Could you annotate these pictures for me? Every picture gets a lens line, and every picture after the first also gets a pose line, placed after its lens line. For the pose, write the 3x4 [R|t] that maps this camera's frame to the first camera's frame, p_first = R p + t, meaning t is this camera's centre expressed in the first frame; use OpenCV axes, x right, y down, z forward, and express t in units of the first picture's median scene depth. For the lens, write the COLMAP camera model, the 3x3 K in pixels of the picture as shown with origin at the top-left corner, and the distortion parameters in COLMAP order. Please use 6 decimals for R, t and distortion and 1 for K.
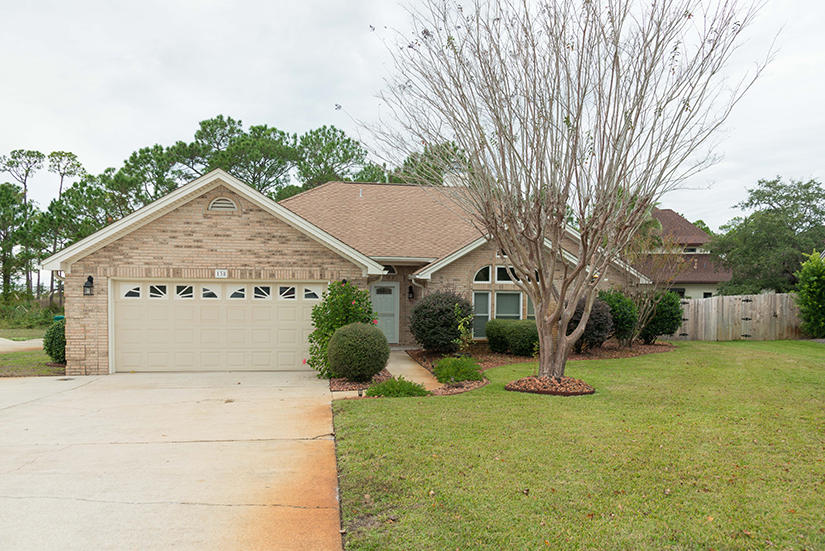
lens RADIAL K [[637.1, 0, 405.7], [0, 637.1, 289.8], [0, 0, 1]] dist [0.043543, -0.007747]
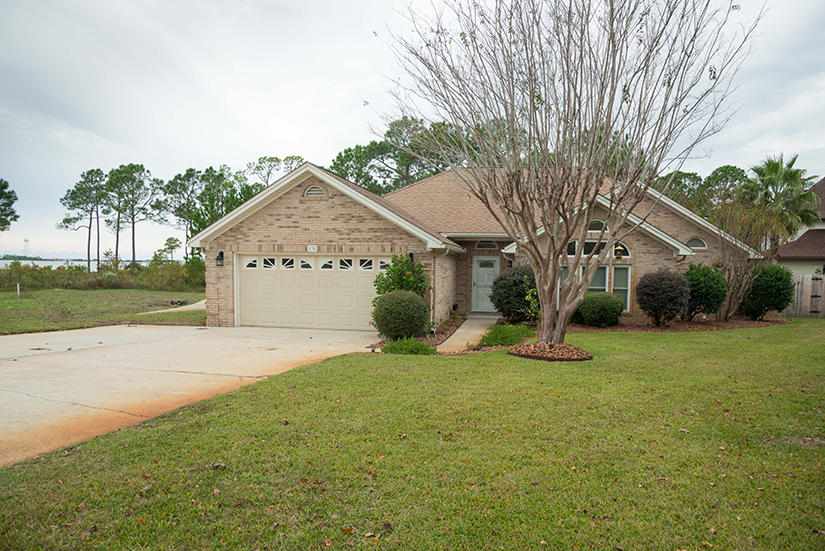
lens RADIAL K [[572.1, 0, 410.3], [0, 572.1, 281.7], [0, 0, 1]] dist [-0.016575, 0.001642]
pose [[0.944434, 0.011753, -0.328492, 0.238369], [-0.002796, 0.999612, 0.027726, 0.006875], [0.328690, -0.025267, 0.944100, 0.028248]]
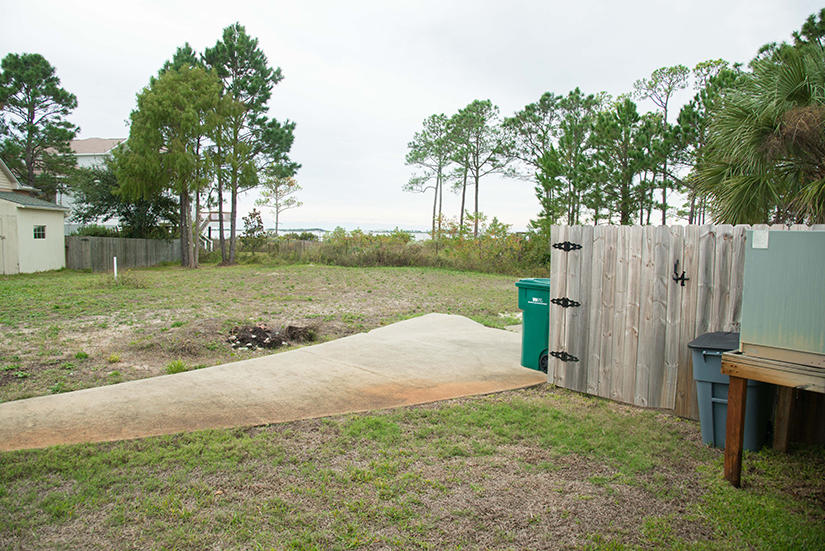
lens RADIAL K [[529.1, 0, 418.4], [0, 529.1, 279.3], [0, 0, 1]] dist [0.005446, 0.008876]
pose [[0.519832, 0.066932, -0.851642, -0.526482], [0.005975, 0.996617, 0.081972, 0.027494], [0.854248, -0.047700, 0.517673, 1.291337]]
